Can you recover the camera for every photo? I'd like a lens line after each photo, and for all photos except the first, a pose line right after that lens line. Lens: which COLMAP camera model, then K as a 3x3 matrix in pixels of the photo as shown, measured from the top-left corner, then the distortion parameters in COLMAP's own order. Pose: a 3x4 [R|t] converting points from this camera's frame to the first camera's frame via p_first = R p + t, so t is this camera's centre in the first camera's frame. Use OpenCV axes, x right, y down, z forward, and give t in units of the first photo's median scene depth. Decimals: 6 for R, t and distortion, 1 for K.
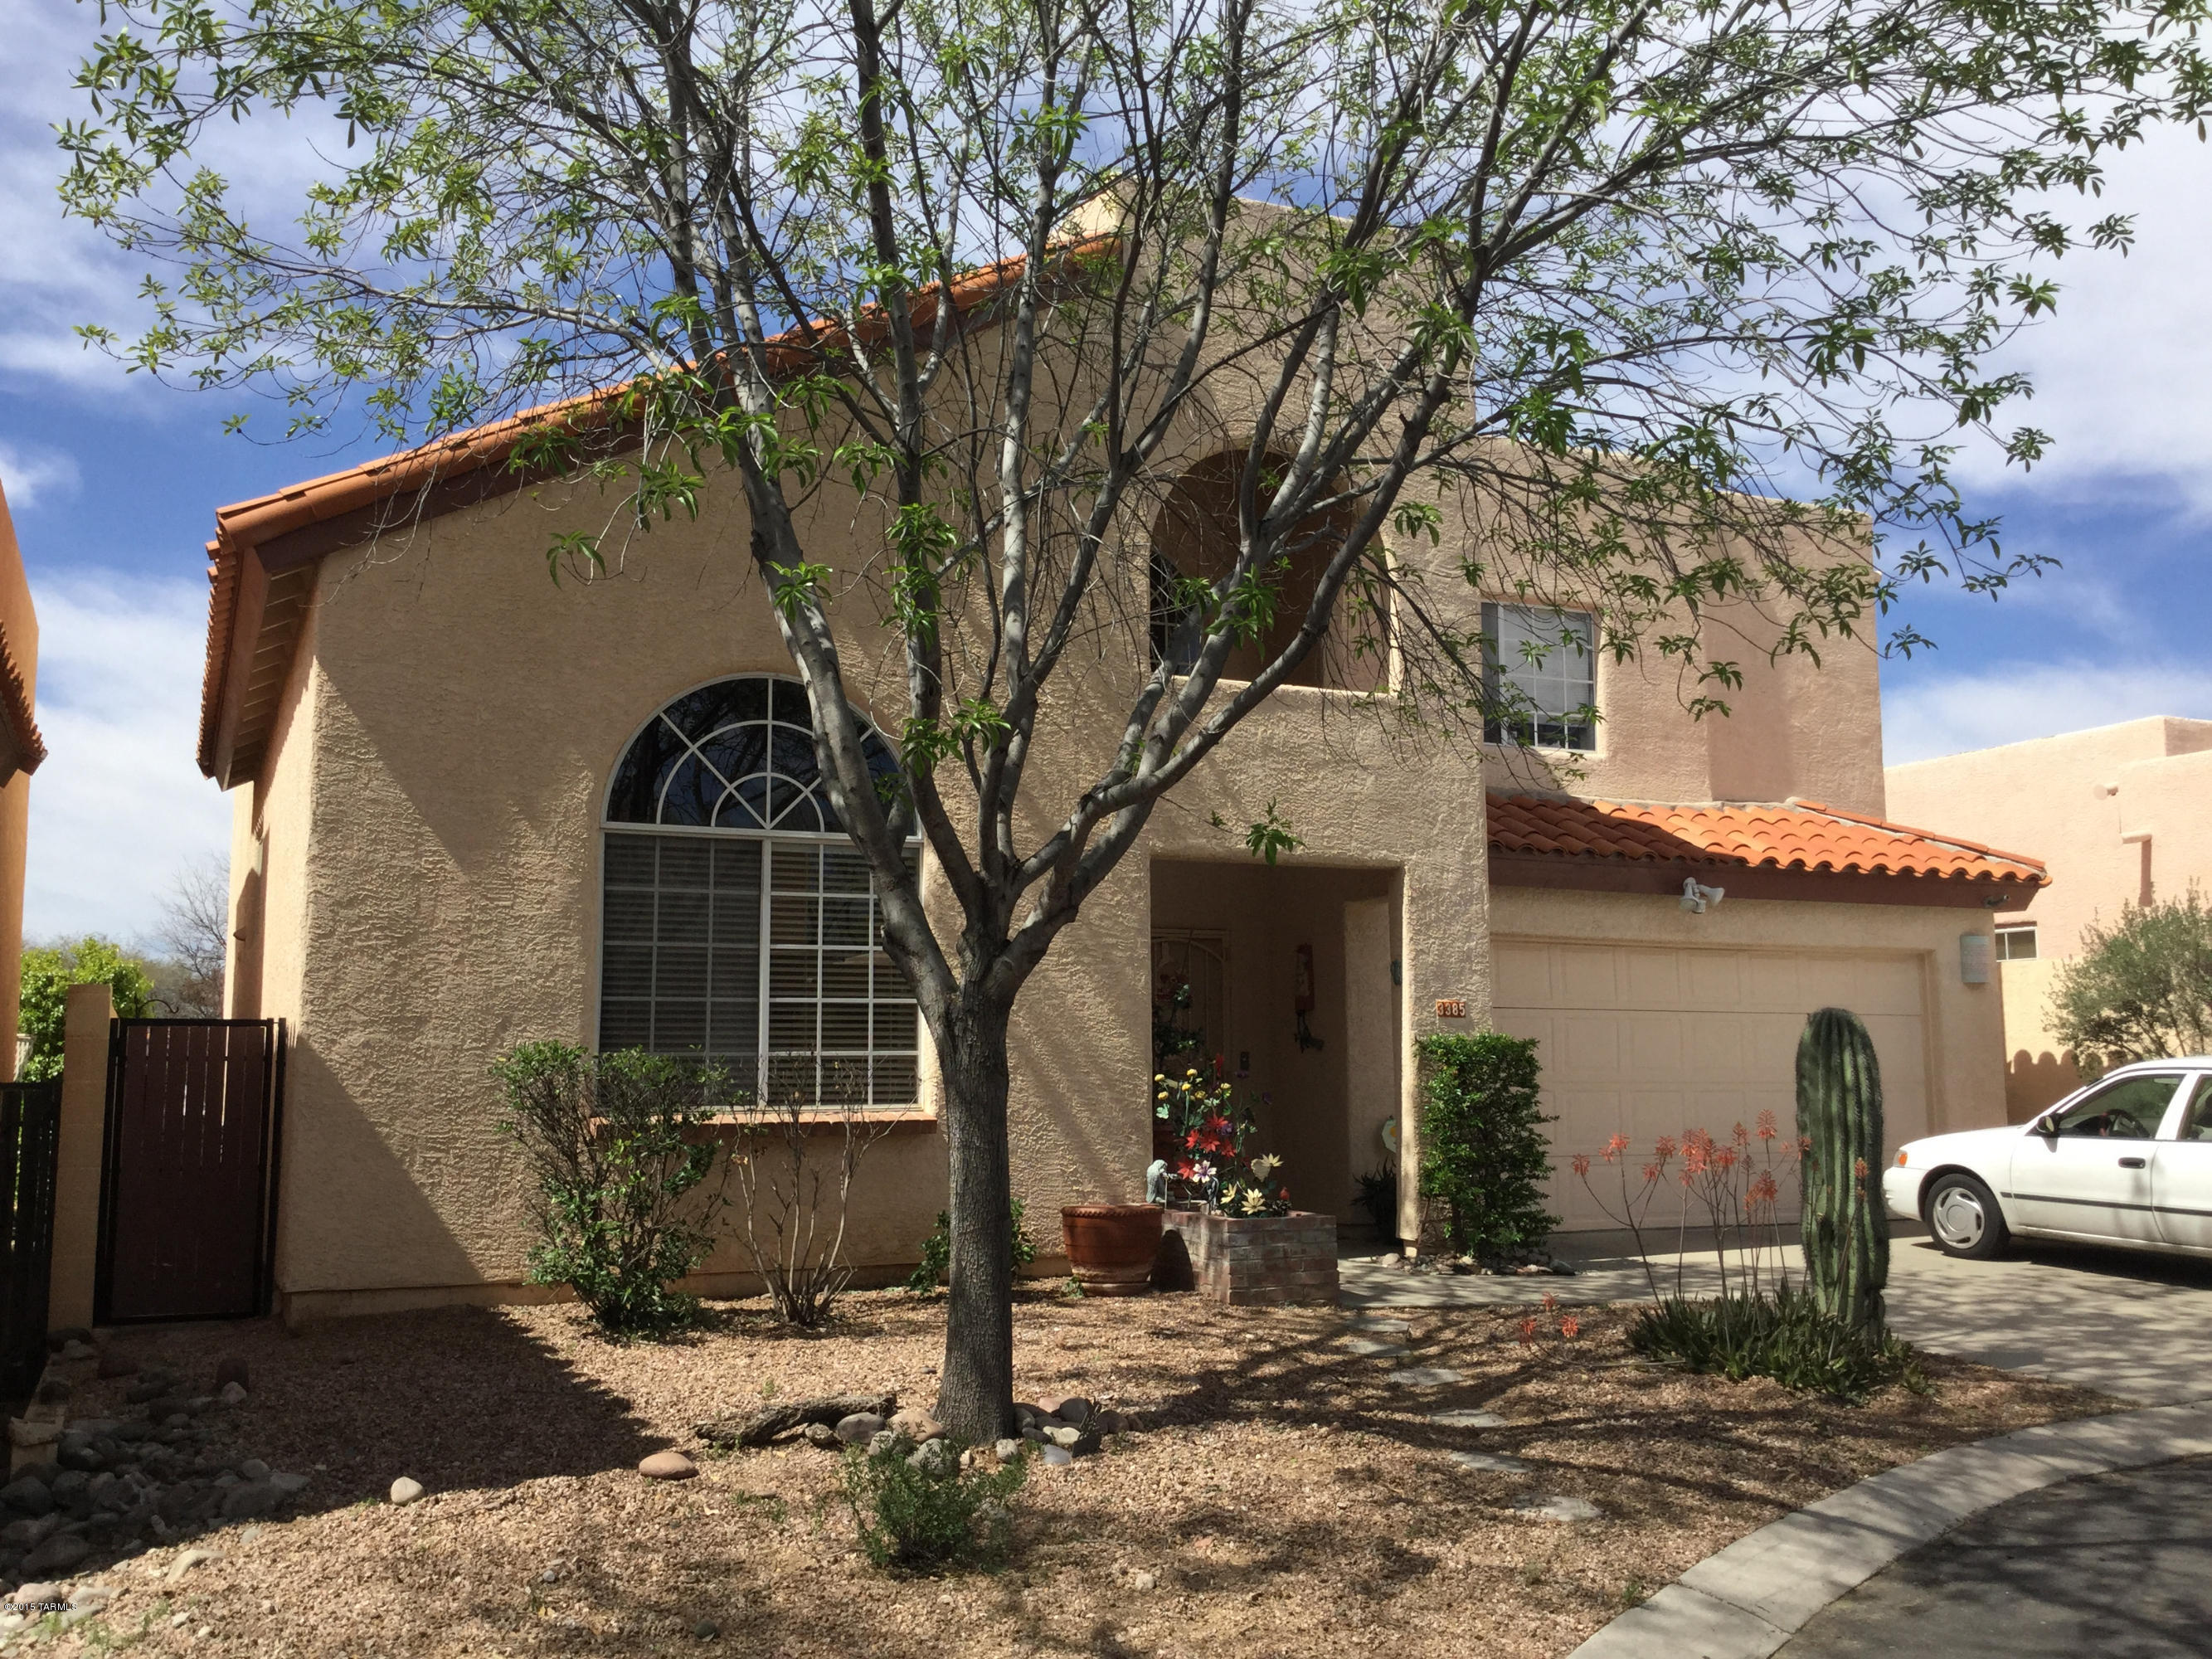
lens RADIAL K [[1977.0, 0, 1105.2], [0, 1977.0, 830.0], [0, 0, 1]] dist [0.004439, 0.002643]
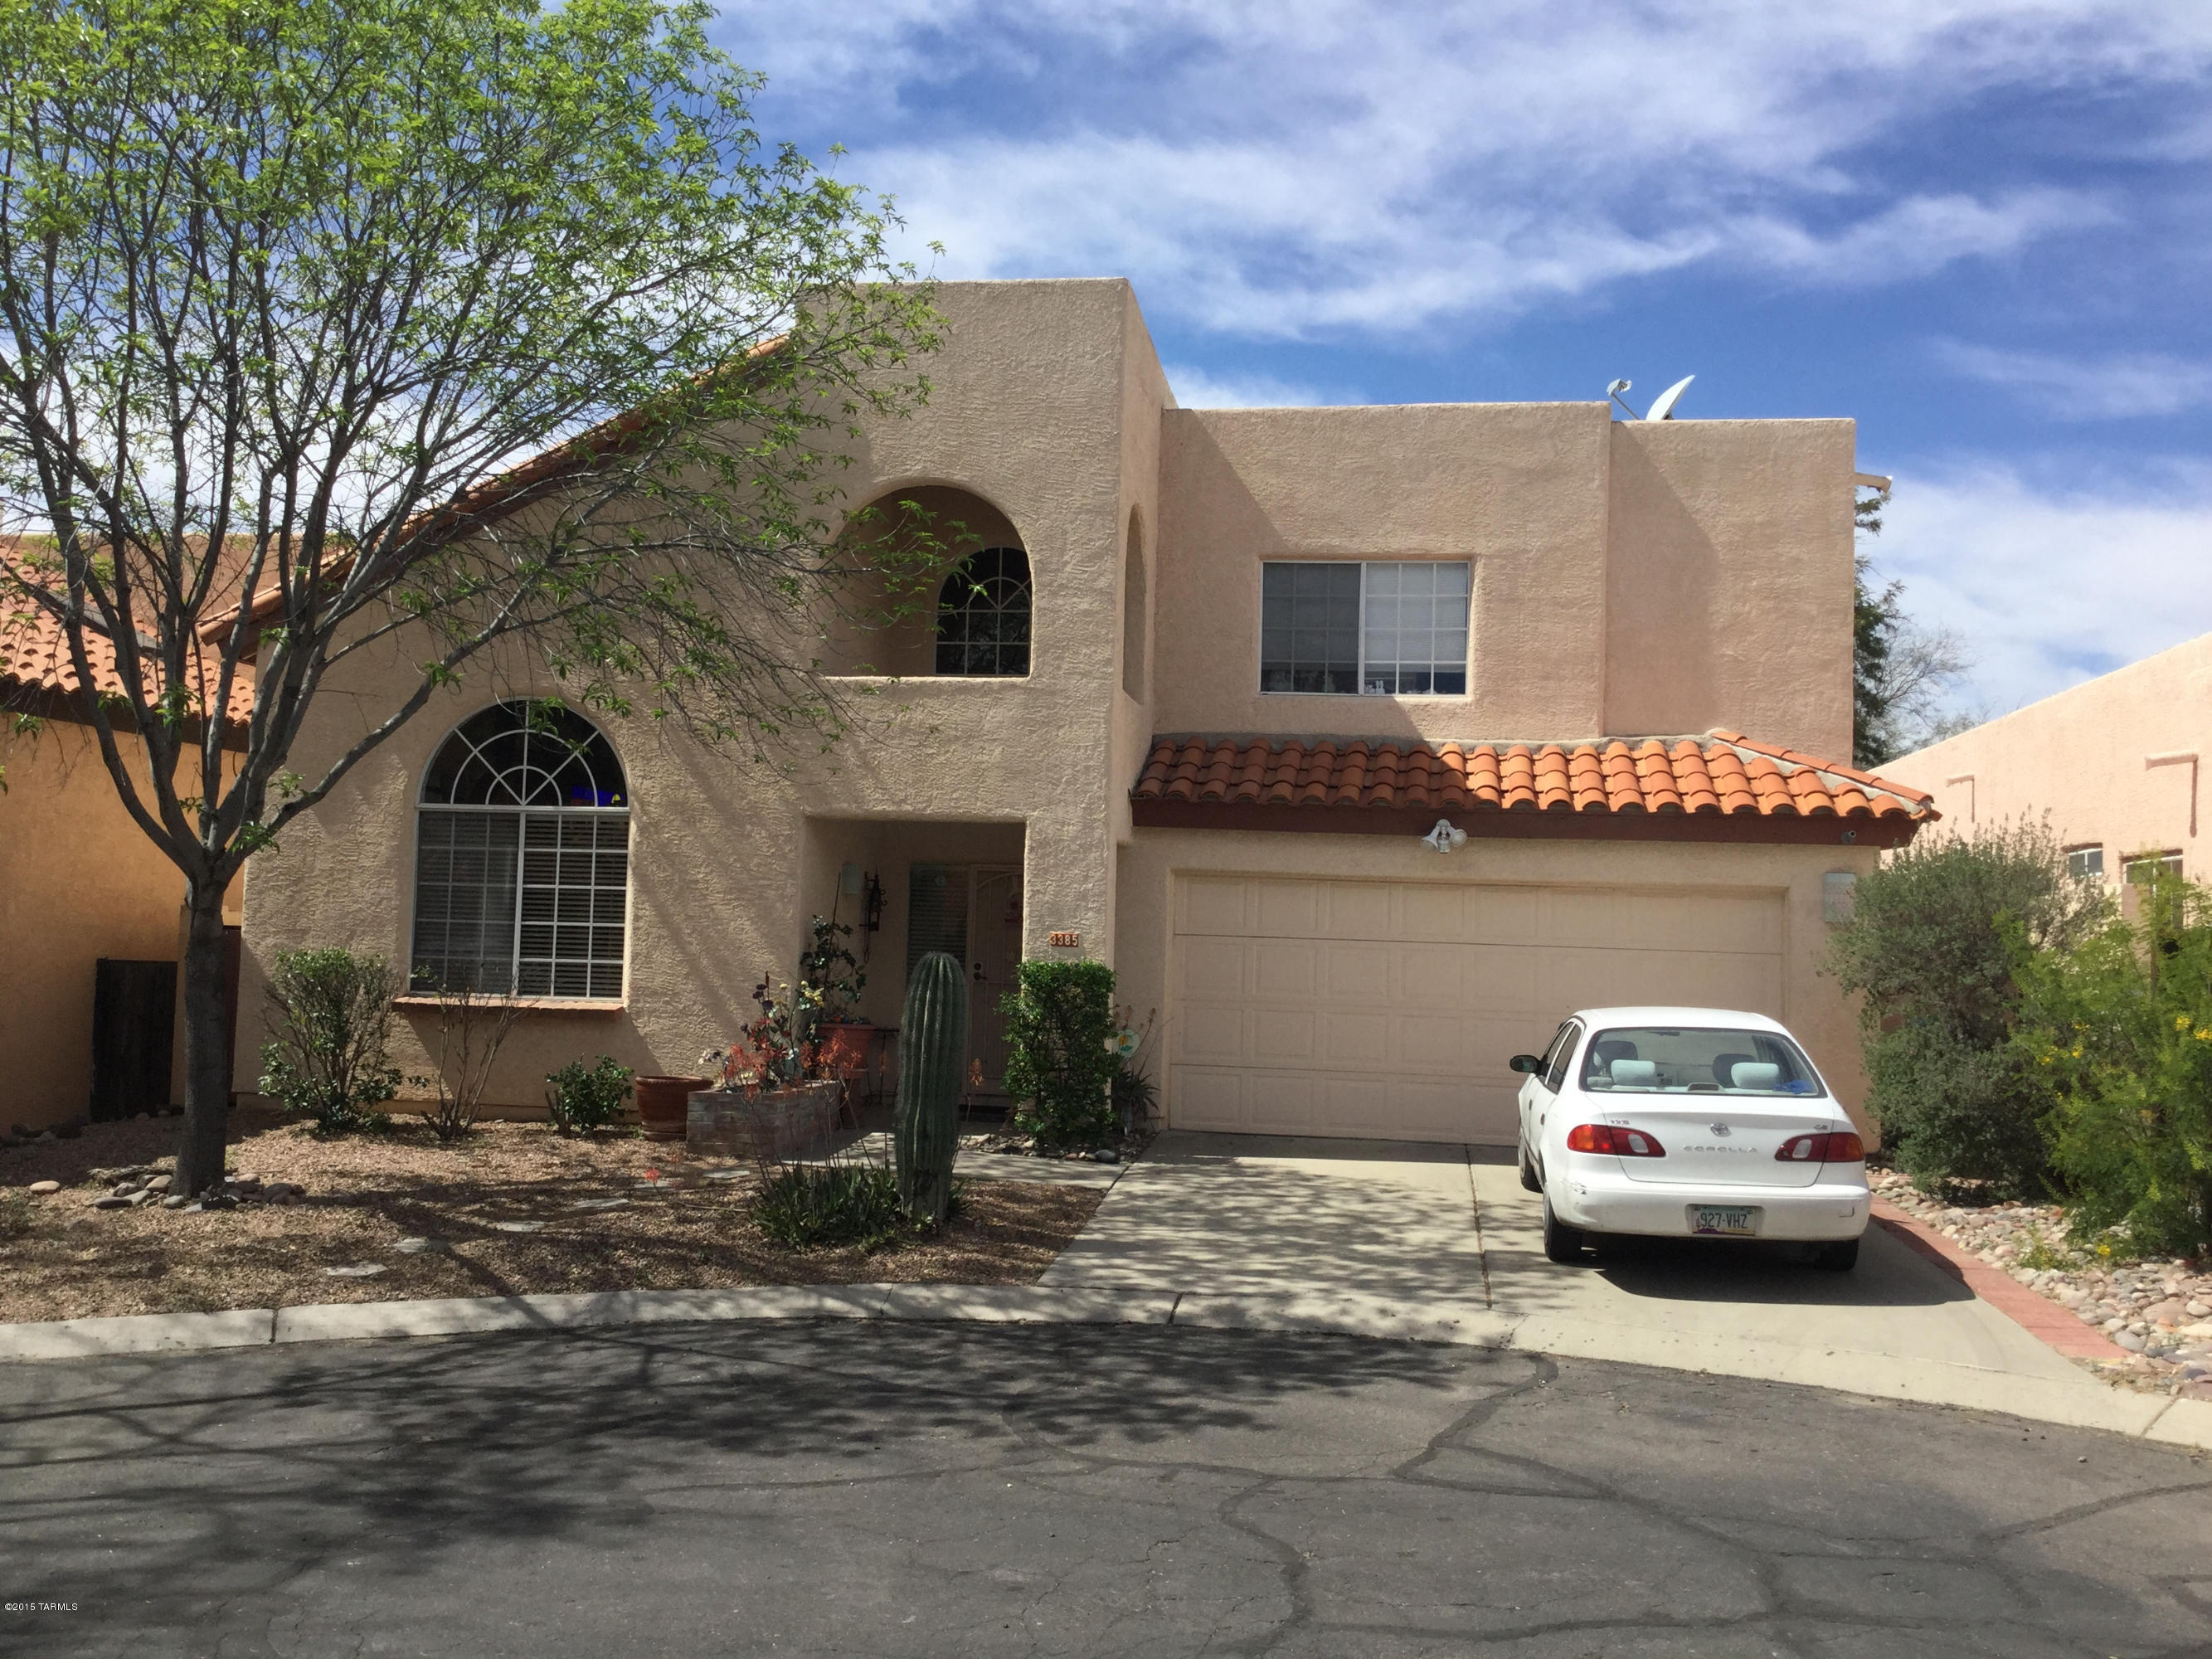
lens RADIAL K [[1977.0, 0, 1103.5], [0, 1977.0, 829.0], [0, 0, 1]] dist [0.004439, 0.002643]
pose [[0.836462, -0.002455, -0.548019, 0.973991], [0.033767, 0.998321, 0.047067, -0.036687], [0.546984, -0.057875, 0.835140, 0.018394]]
